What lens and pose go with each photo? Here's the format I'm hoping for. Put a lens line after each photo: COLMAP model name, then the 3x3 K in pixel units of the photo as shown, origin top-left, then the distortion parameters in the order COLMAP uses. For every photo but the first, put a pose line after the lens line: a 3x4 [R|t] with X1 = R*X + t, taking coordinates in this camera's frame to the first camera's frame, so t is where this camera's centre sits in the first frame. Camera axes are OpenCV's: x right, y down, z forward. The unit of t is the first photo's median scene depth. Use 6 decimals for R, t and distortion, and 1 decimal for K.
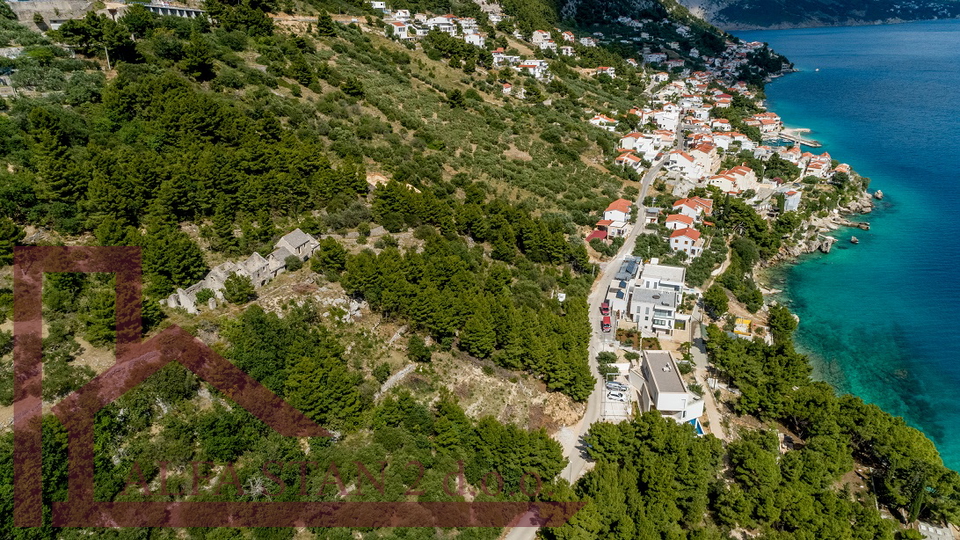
lens RADIAL K [[638.1, 0, 480.0], [0, 638.1, 270.0], [0, 0, 1]] dist [0.011266, 0.003213]
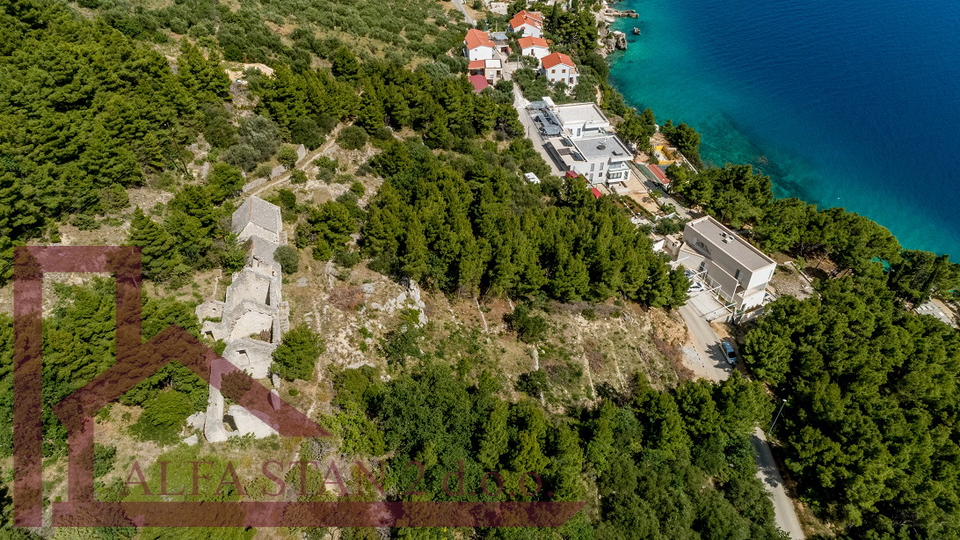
lens RADIAL K [[638.1, 0, 480.0], [0, 638.1, 270.0], [0, 0, 1]] dist [0.011266, 0.003213]
pose [[0.854569, -0.317443, 0.411025, -0.373705], [0.189107, 0.927311, 0.323007, -0.154582], [-0.483684, -0.198304, 0.852482, 0.389702]]
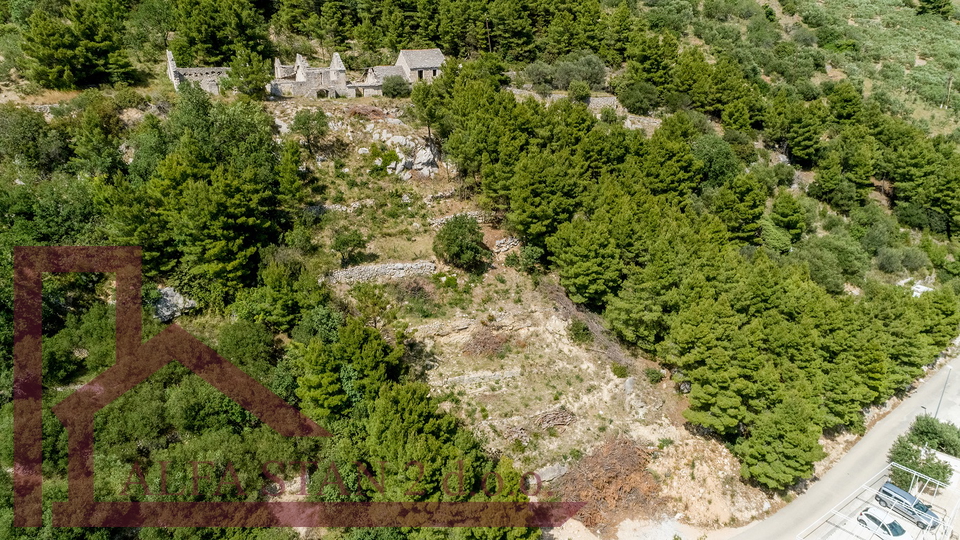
lens RADIAL K [[638.1, 0, 480.0], [0, 638.1, 270.0], [0, 0, 1]] dist [0.011266, 0.003213]
pose [[0.728088, 0.267003, -0.631346, 0.230037], [-0.261289, 0.959588, 0.104493, 0.076218], [0.633732, 0.088884, 0.768429, 0.539091]]
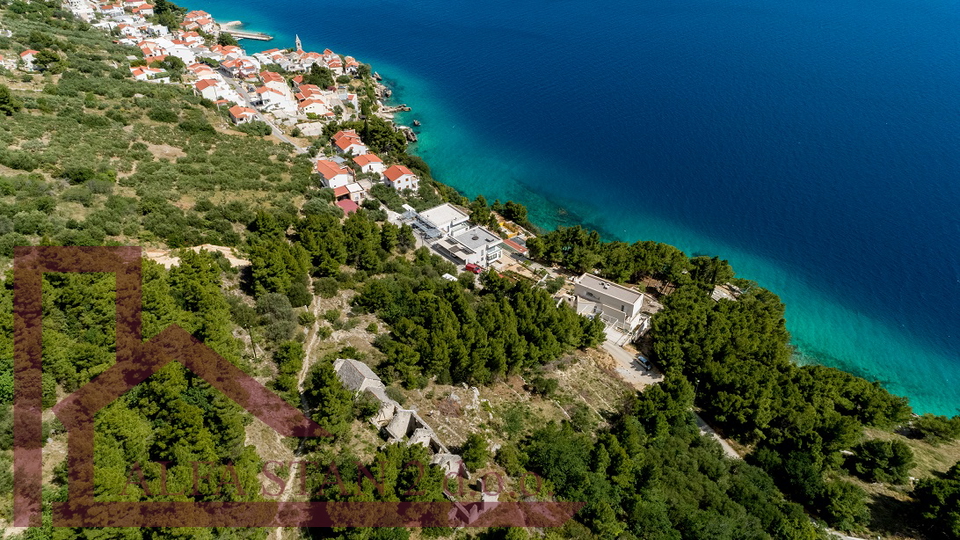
lens RADIAL K [[638.1, 0, 480.0], [0, 638.1, 270.0], [0, 0, 1]] dist [0.011266, 0.003213]
pose [[0.536198, -0.466211, 0.703662, -0.698921], [0.324954, 0.883392, 0.337673, -0.372205], [-0.779036, 0.047599, 0.625170, 0.394782]]
